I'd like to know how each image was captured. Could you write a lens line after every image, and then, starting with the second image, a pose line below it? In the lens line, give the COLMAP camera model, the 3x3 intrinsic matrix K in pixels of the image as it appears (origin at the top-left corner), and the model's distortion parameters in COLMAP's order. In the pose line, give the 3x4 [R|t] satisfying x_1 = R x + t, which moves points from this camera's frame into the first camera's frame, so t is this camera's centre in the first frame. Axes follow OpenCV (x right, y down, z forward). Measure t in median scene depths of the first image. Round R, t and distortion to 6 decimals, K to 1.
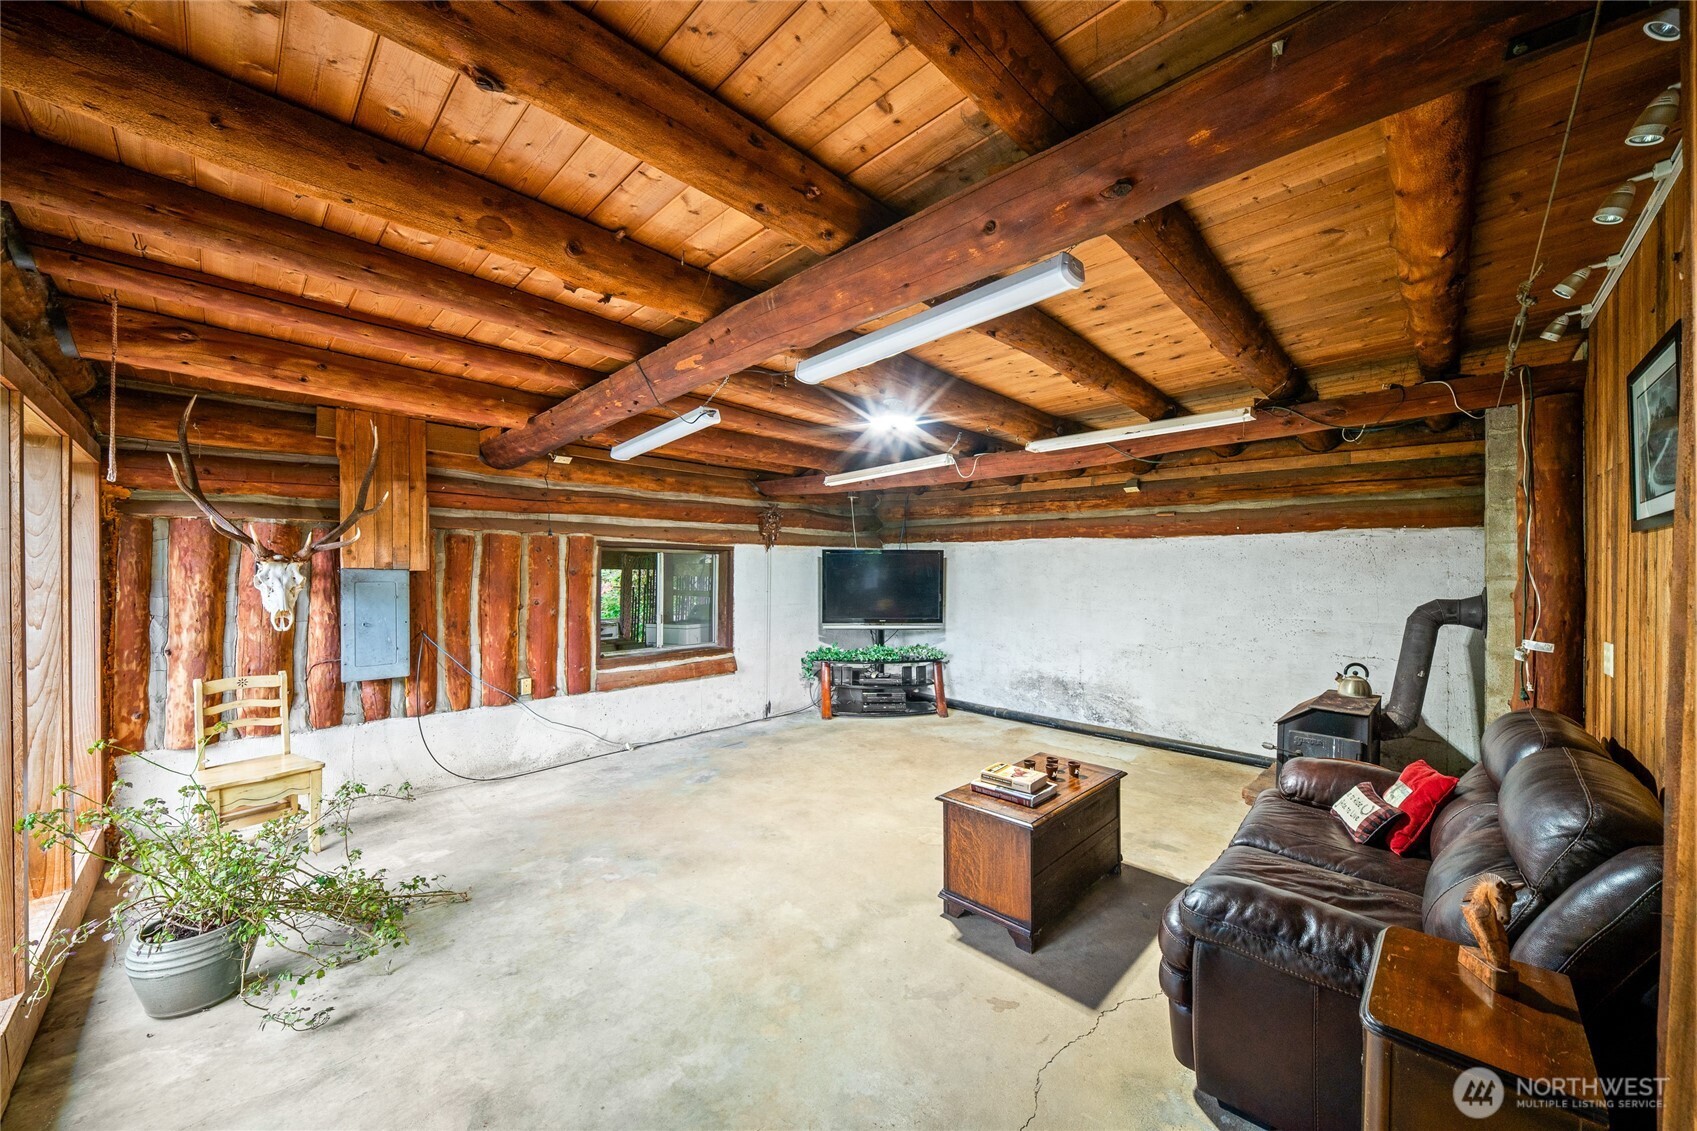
lens RADIAL K [[618.5, 0, 866.0], [0, 618.5, 568.3], [0, 0, 1]] dist [-0.002892, 0.000525]
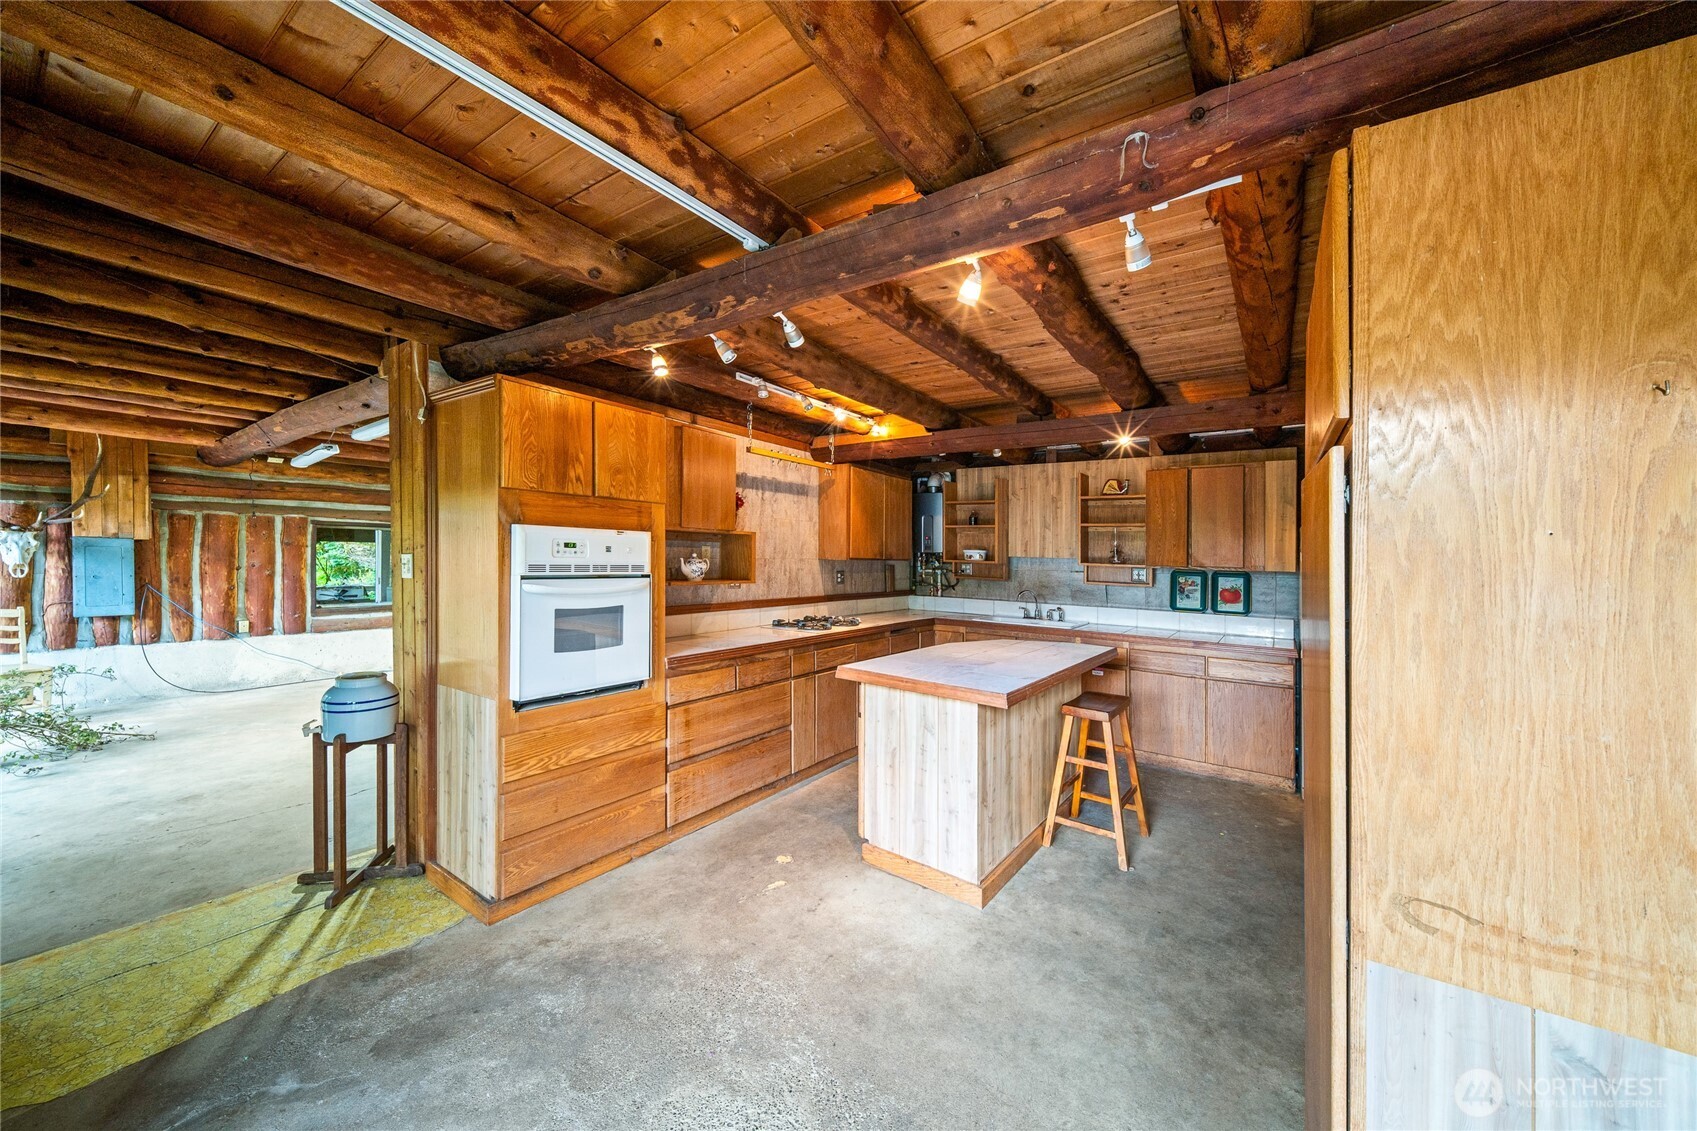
lens RADIAL K [[618.5, 0, 876.4], [0, 618.5, 564.5], [0, 0, 1]] dist [-0.002892, 0.000525]
pose [[0.985813, 0.015978, 0.167087, 0.650849], [-0.019630, 0.999603, 0.020229, 0.000067], [-0.166697, -0.023222, 0.985735, -0.623836]]
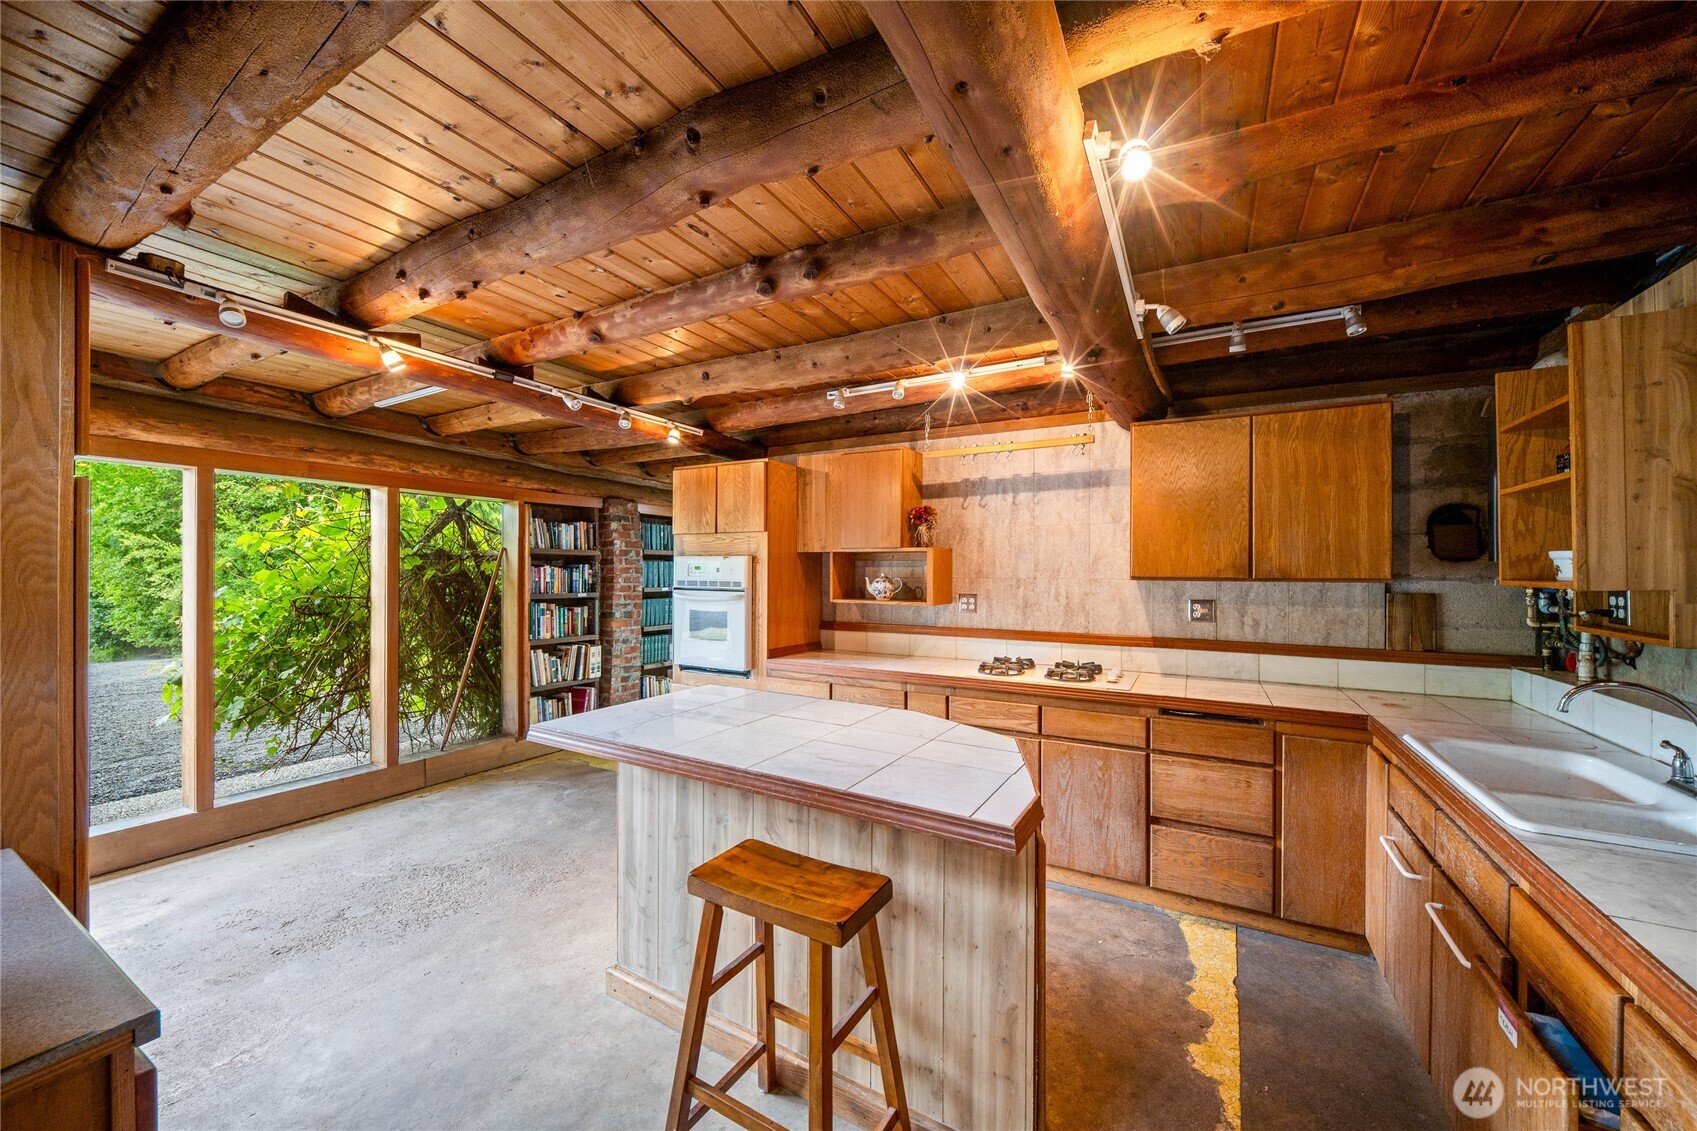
lens RADIAL K [[618.5, 0, 834.8], [0, 618.5, 573.4], [0, 0, 1]] dist [-0.002892, 0.000525]
pose [[0.224620, 0.003948, -0.974438, 1.403214], [0.002868, 0.999985, 0.004712, 0.003512], [0.974442, -0.003853, 0.224605, 0.027636]]
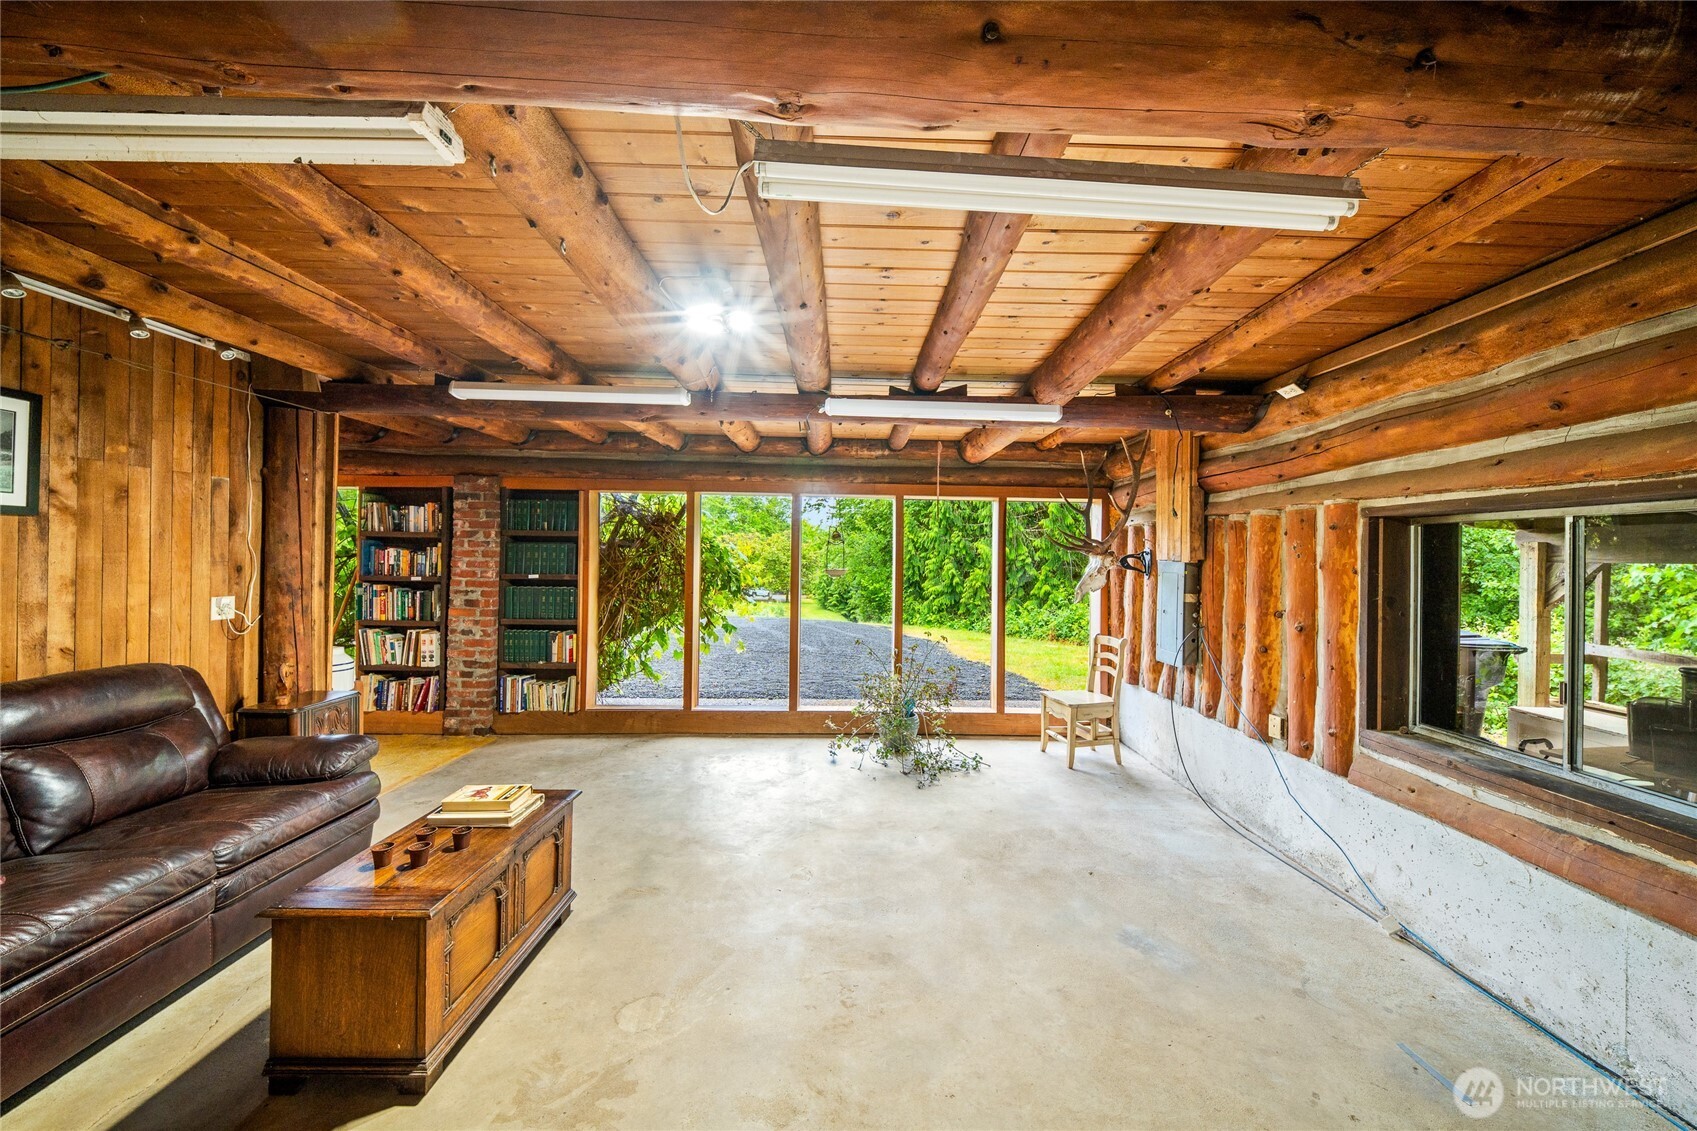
lens RADIAL K [[618.5, 0, 855.7], [0, 618.5, 560.5], [0, 0, 1]] dist [-0.002892, 0.000525]
pose [[-0.708585, -0.004868, -0.705609, 0.313024], [-0.009389, 0.999953, 0.002529, 0.005211], [0.705563, 0.008417, -0.708597, 1.269351]]
